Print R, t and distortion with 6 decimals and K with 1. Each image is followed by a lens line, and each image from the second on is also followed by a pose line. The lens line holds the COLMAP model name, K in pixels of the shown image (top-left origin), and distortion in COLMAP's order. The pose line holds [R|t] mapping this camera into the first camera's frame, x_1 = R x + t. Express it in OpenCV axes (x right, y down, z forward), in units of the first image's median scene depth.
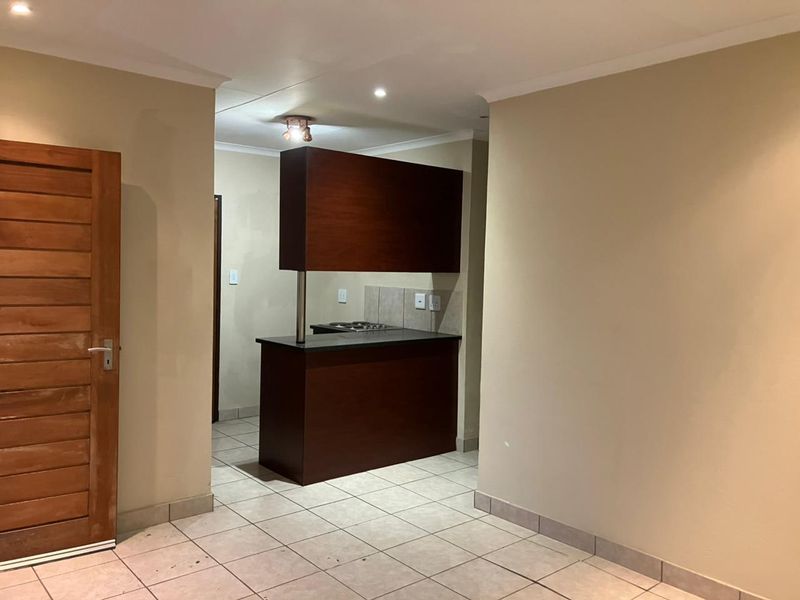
lens RADIAL K [[647.8, 0, 398.6], [0, 647.8, 317.9], [0, 0, 1]] dist [0.066959, -0.079032]
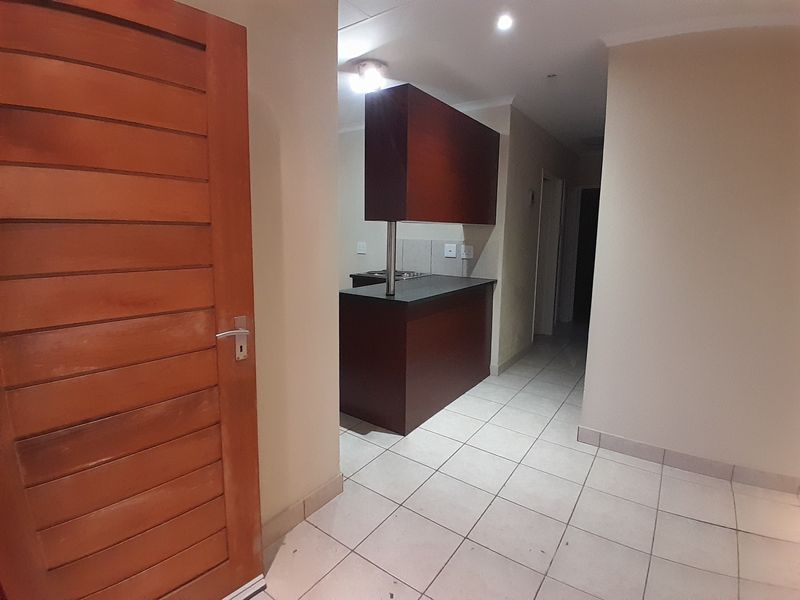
lens RADIAL K [[386.2, 0, 401.2], [0, 386.2, 293.6], [0, 0, 1]] dist [0.013826, -0.048208]
pose [[0.968668, -0.049244, 0.243427, -0.324848], [0.028567, 0.995733, 0.087753, -0.017872], [-0.246709, -0.078049, 0.965941, 0.494736]]
